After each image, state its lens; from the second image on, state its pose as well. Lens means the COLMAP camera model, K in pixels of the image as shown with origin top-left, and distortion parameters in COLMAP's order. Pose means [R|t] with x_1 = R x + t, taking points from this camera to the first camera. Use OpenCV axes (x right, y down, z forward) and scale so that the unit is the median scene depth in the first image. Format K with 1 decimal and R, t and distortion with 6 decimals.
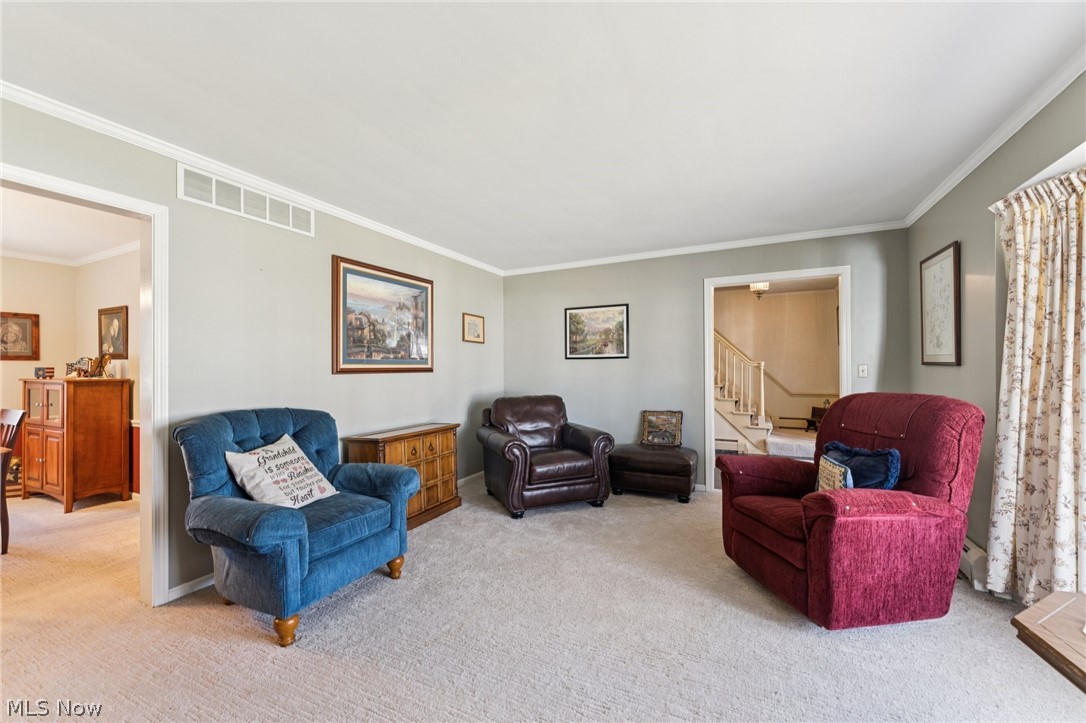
lens RADIAL K [[435.3, 0, 541.8], [0, 435.3, 368.8], [0, 0, 1]] dist [-0.001390, -0.000212]
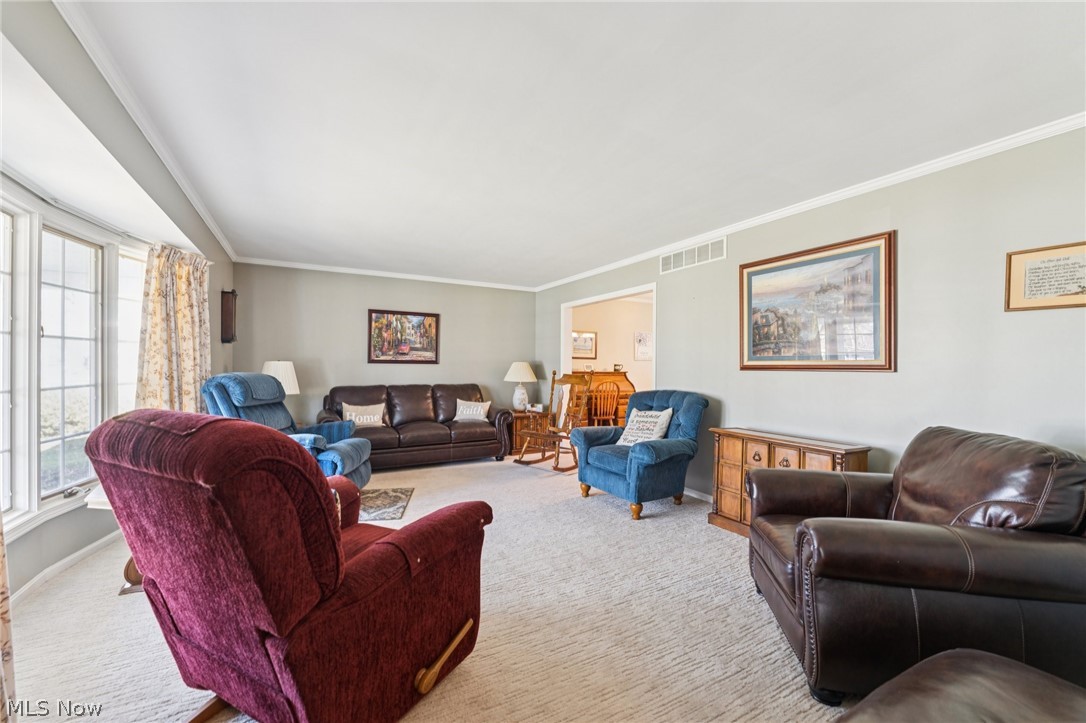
lens RADIAL K [[435.3, 0, 548.4], [0, 435.3, 370.9], [0, 0, 1]] dist [-0.001390, -0.000212]
pose [[-0.560698, 0.011407, -0.827942, 0.620050], [-0.006468, 0.999814, 0.018155, -0.002256], [0.827995, 0.015534, -0.560520, 1.014651]]
